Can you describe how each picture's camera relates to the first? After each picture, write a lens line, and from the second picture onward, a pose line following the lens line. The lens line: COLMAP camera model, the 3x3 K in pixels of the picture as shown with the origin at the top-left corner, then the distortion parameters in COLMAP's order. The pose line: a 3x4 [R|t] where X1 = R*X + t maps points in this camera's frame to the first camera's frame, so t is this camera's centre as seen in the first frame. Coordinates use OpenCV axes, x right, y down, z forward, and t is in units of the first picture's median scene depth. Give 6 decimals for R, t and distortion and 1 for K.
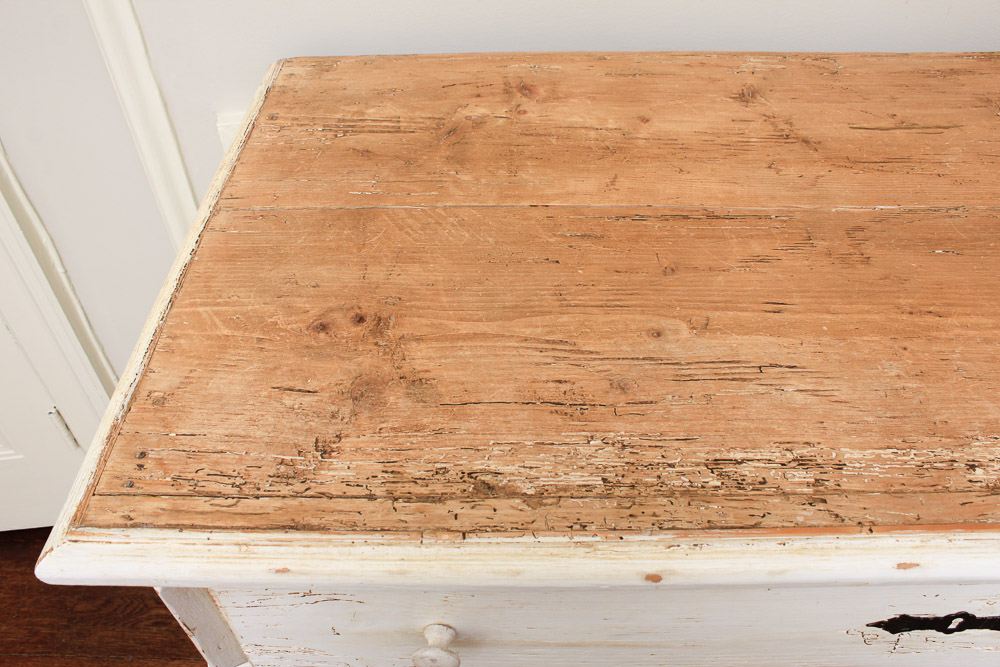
lens RADIAL K [[841.7, 0, 504.4], [0, 841.7, 333.8], [0, 0, 1]] dist [-0.160707, 0.107404]
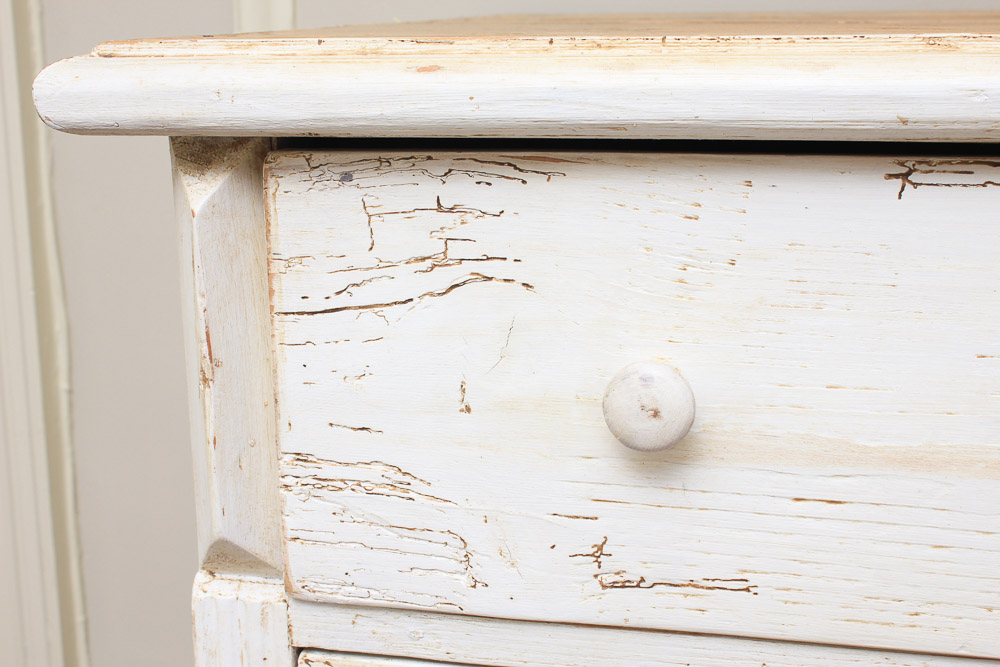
lens RADIAL K [[1451.9, 0, 503.6], [0, 1451.9, 329.3], [0, 0, 1]] dist [-0.080462, 0.000000]
pose [[0.978486, 0.060293, -0.197308, 0.006879], [-0.154587, 0.847603, -0.507615, 0.909186], [0.136633, 0.527195, 0.838688, 0.195268]]
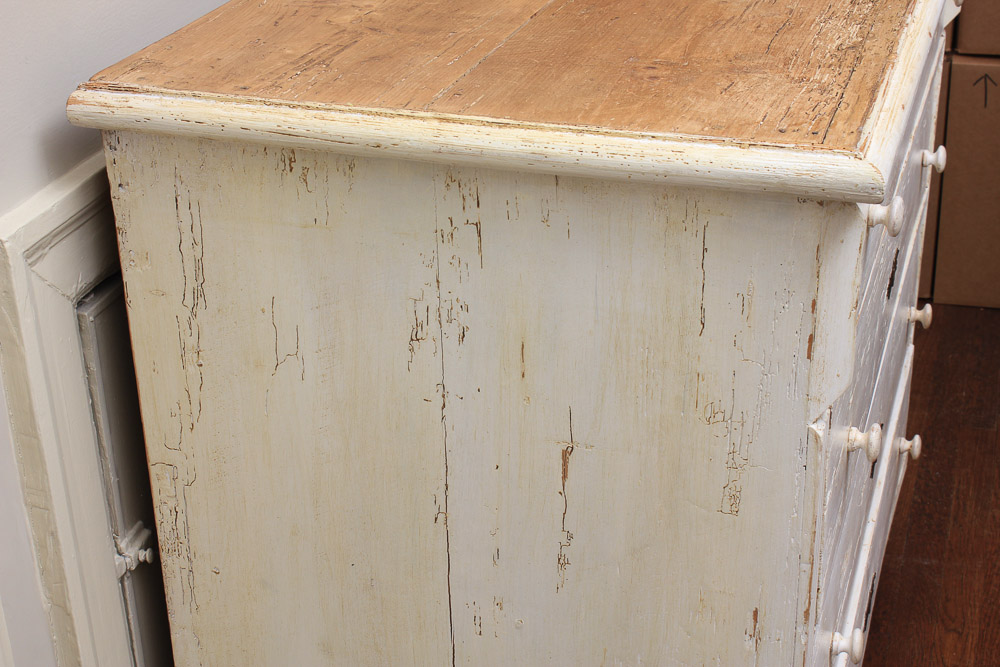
lens RADIAL K [[1659.0, 0, 502.0], [0, 1659.0, 325.7], [0, 0, 1]] dist [-0.033122, 0.000000]
pose [[0.290315, -0.394352, 0.871897, -2.660873], [0.678762, 0.727118, 0.102862, -0.150406], [-0.674536, 0.561948, 0.478764, 0.335250]]
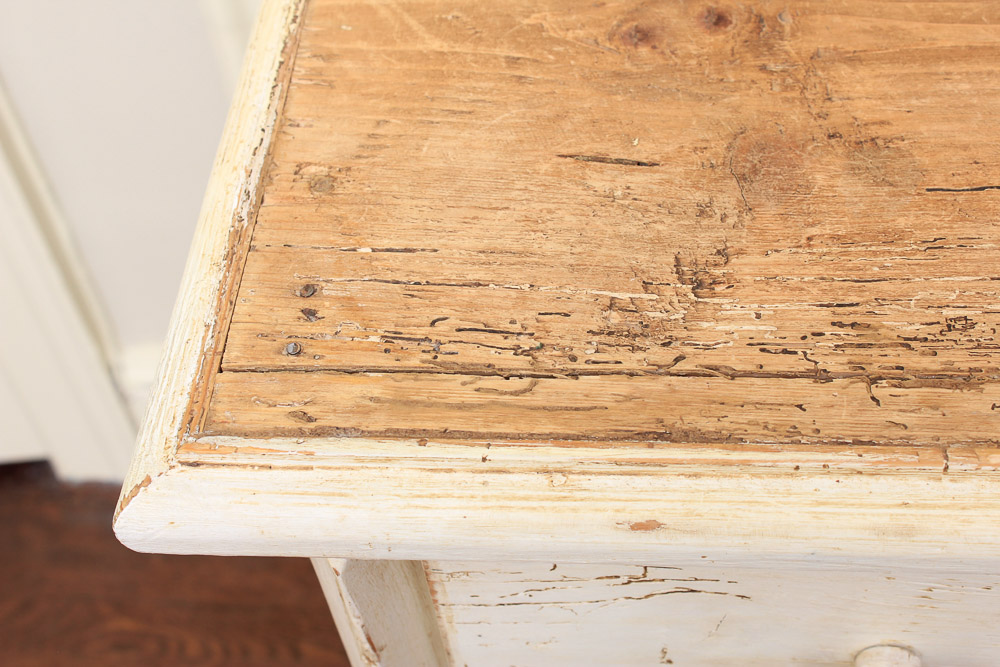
lens RADIAL K [[1539.3, 0, 495.7], [0, 1539.3, 334.9], [0, 0, 1]] dist [-0.043485, 0.000000]
pose [[0.995571, 0.015748, -0.092680, -0.253695], [-0.003770, 0.991763, 0.128030, 0.058952], [0.093933, -0.127114, 0.987430, 0.114031]]
